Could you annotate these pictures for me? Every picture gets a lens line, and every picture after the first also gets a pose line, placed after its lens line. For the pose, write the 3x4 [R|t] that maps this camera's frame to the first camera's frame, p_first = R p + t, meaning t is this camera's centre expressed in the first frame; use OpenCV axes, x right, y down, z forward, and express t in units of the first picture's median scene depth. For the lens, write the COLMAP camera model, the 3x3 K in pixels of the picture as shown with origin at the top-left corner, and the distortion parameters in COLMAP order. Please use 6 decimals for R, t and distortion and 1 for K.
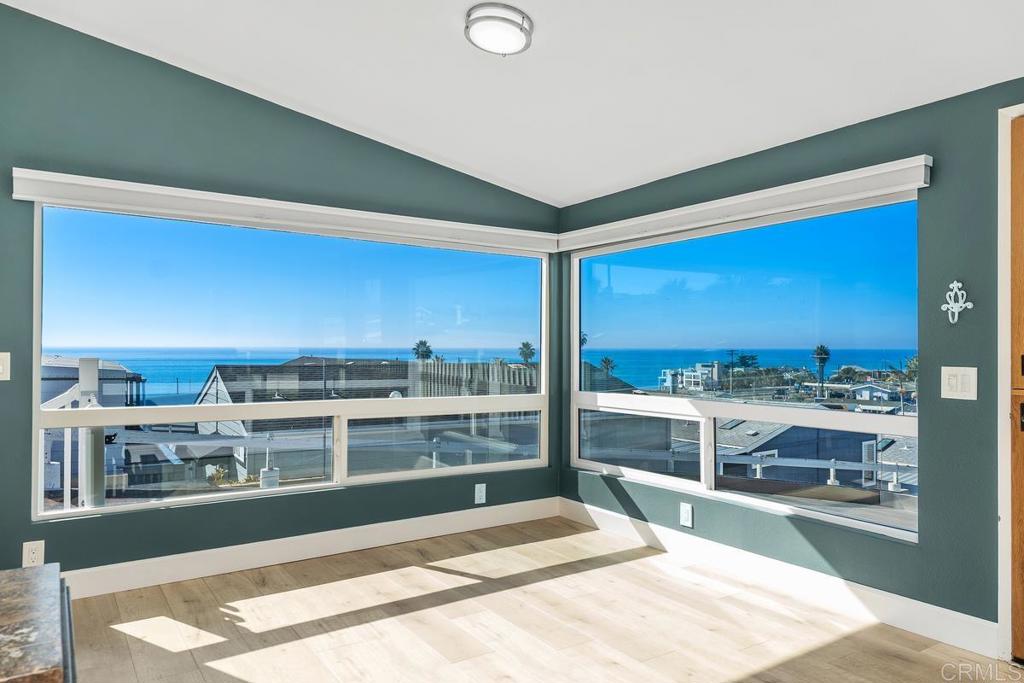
lens RADIAL K [[689.4, 0, 512.0], [0, 689.4, 341.5], [0, 0, 1]] dist [0.023569, -0.004388]
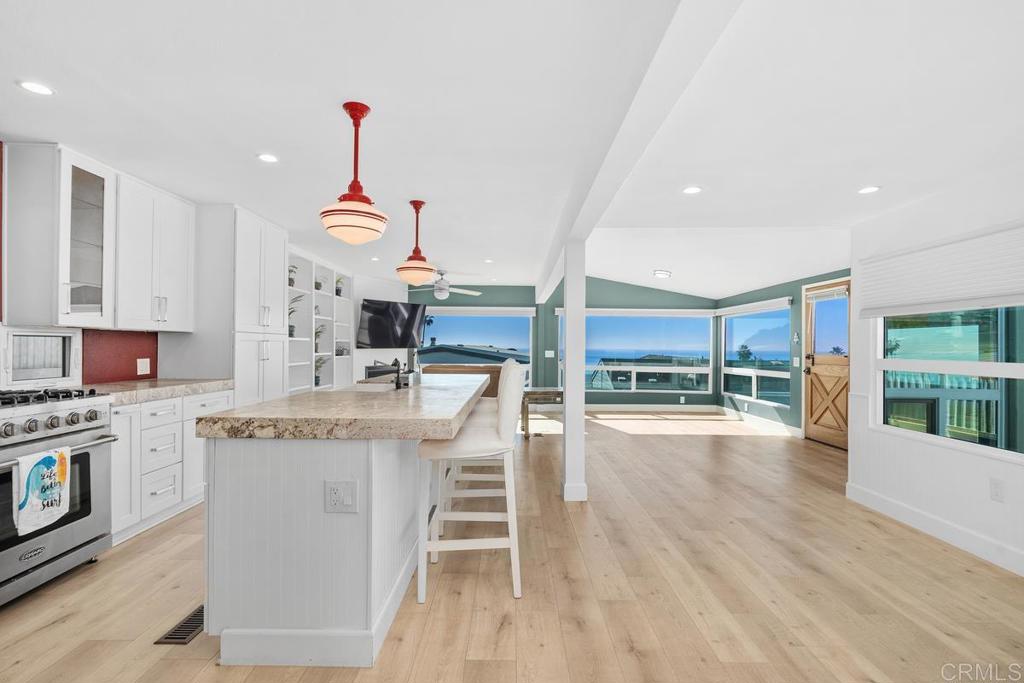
lens RADIAL K [[474.2, 0, 512.0], [0, 474.2, 341.5], [0, 0, 1]] dist [-0.000094, -0.000070]
pose [[0.828852, -0.003074, -0.559460, 0.100481], [-0.001604, 0.999968, -0.007872, -0.002728], [0.559466, 0.007422, 0.828820, -0.226277]]
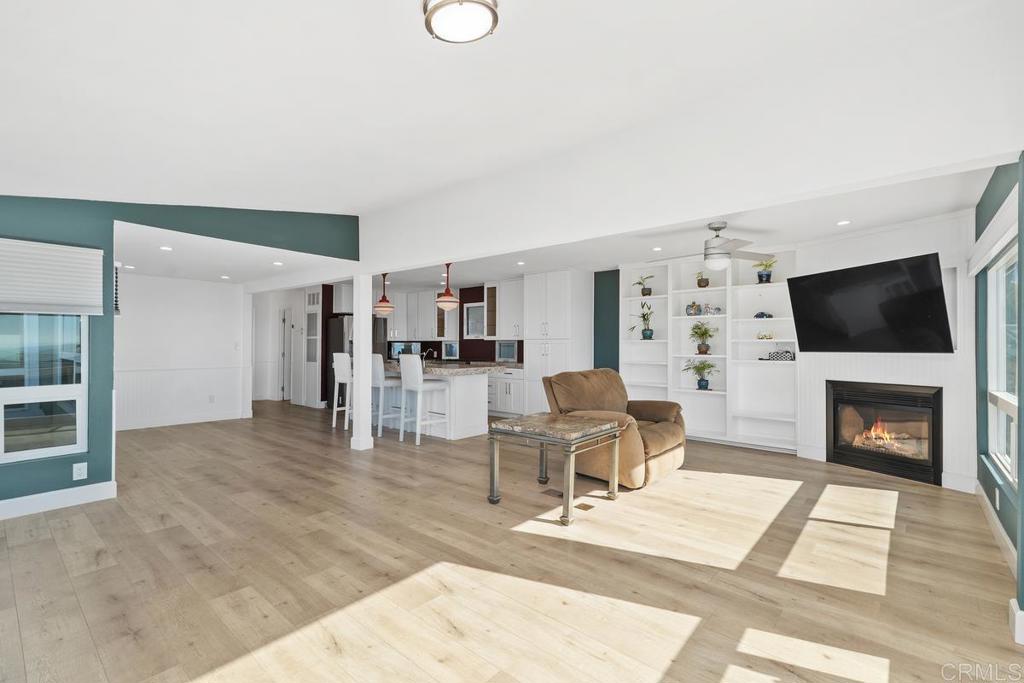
lens RADIAL K [[455.9, 0, 512.0], [0, 455.9, 341.5], [0, 0, 1]] dist [0.002853, -0.000078]
pose [[-0.964083, -0.000860, -0.265601, 0.008032], [0.001385, 0.999965, -0.008262, -0.003549], [0.265599, -0.008333, -0.964048, 0.197053]]
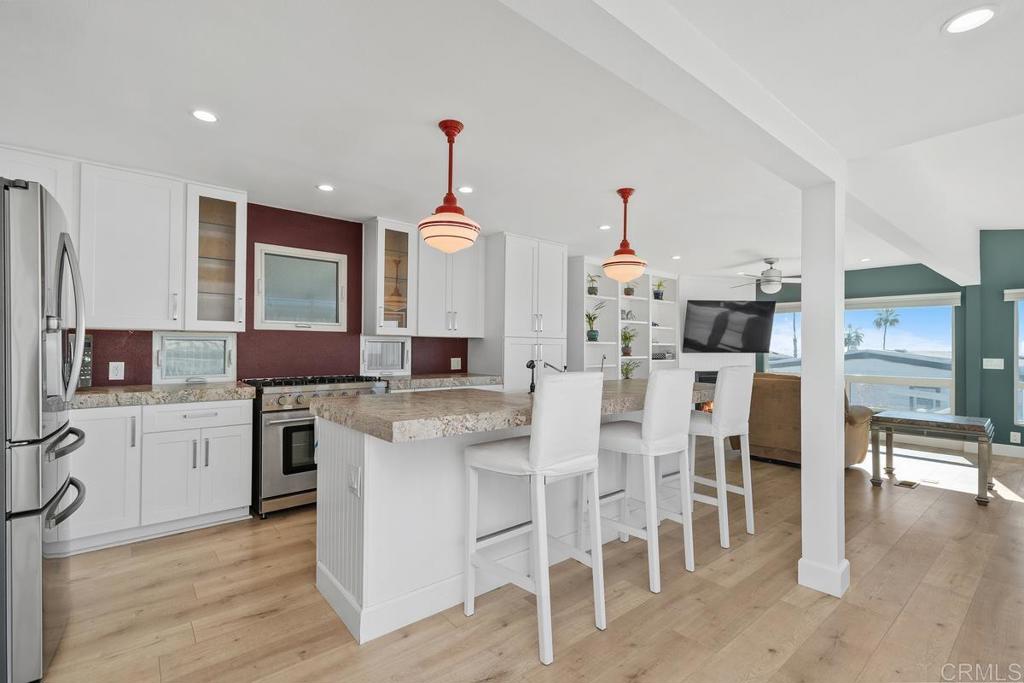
lens RADIAL K [[461.2, 0, 512.0], [0, 461.2, 341.5], [0, 0, 1]] dist [0.010334, -0.000243]
pose [[0.104329, -0.015406, -0.994424, 0.123986], [-0.004110, 0.999865, -0.015921, -0.002196], [0.994534, 0.005748, 0.104251, -0.152686]]
